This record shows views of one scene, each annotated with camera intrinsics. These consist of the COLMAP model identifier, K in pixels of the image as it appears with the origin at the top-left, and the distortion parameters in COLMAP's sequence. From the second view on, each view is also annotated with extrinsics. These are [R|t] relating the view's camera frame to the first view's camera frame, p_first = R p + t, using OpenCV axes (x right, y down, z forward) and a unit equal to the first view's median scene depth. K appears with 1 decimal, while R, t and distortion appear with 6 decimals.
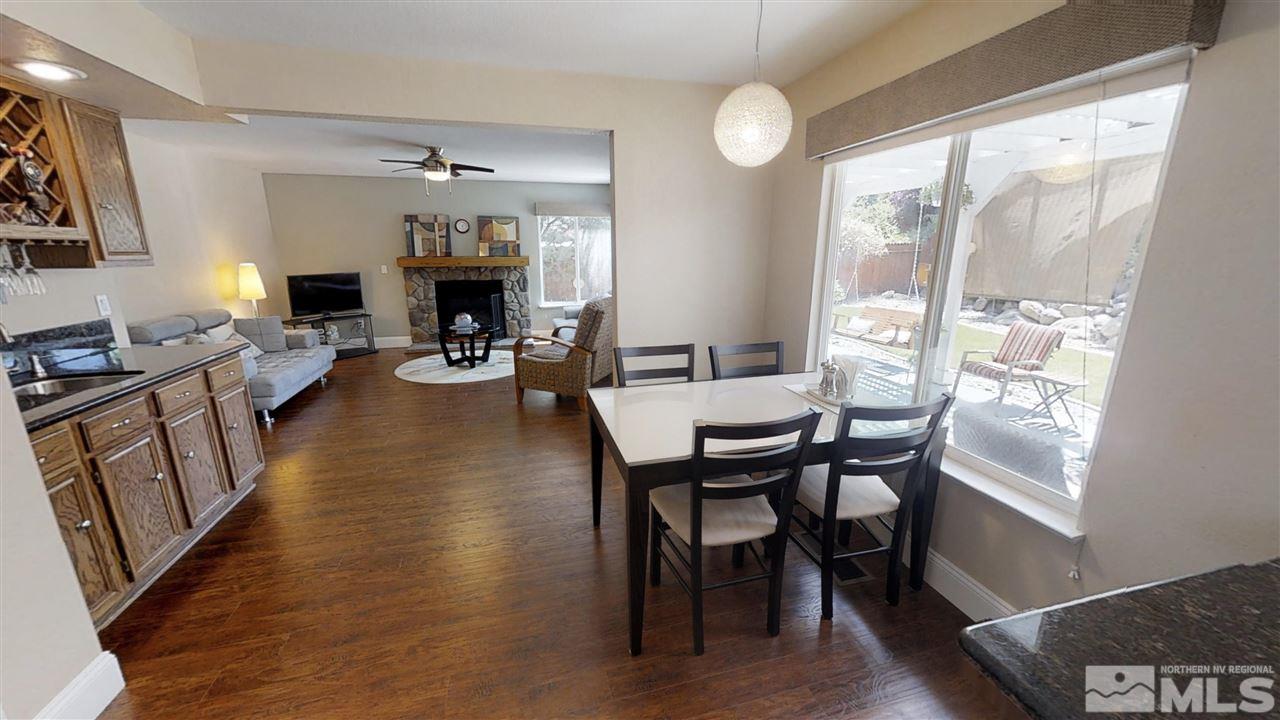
lens RADIAL K [[467.4, 0, 639.5], [0, 467.4, 362.8], [0, 0, 1]] dist [-0.000508, -0.000029]
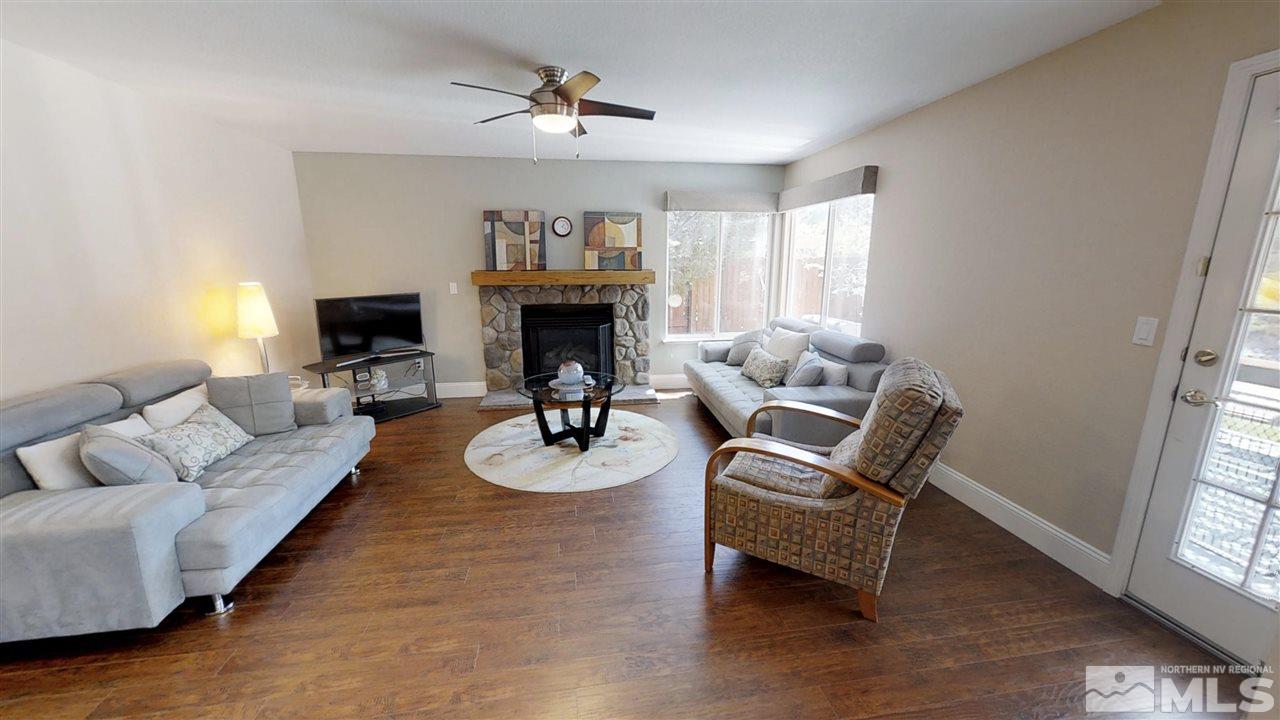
lens RADIAL K [[467.4, 0, 639.5], [0, 467.4, 362.8], [0, 0, 1]] dist [-0.000508, -0.000029]
pose [[0.993402, 0.023869, -0.112174, -0.182931], [-0.026250, 0.999459, -0.019797, -0.079882], [0.111641, 0.022611, 0.993491, 0.328539]]
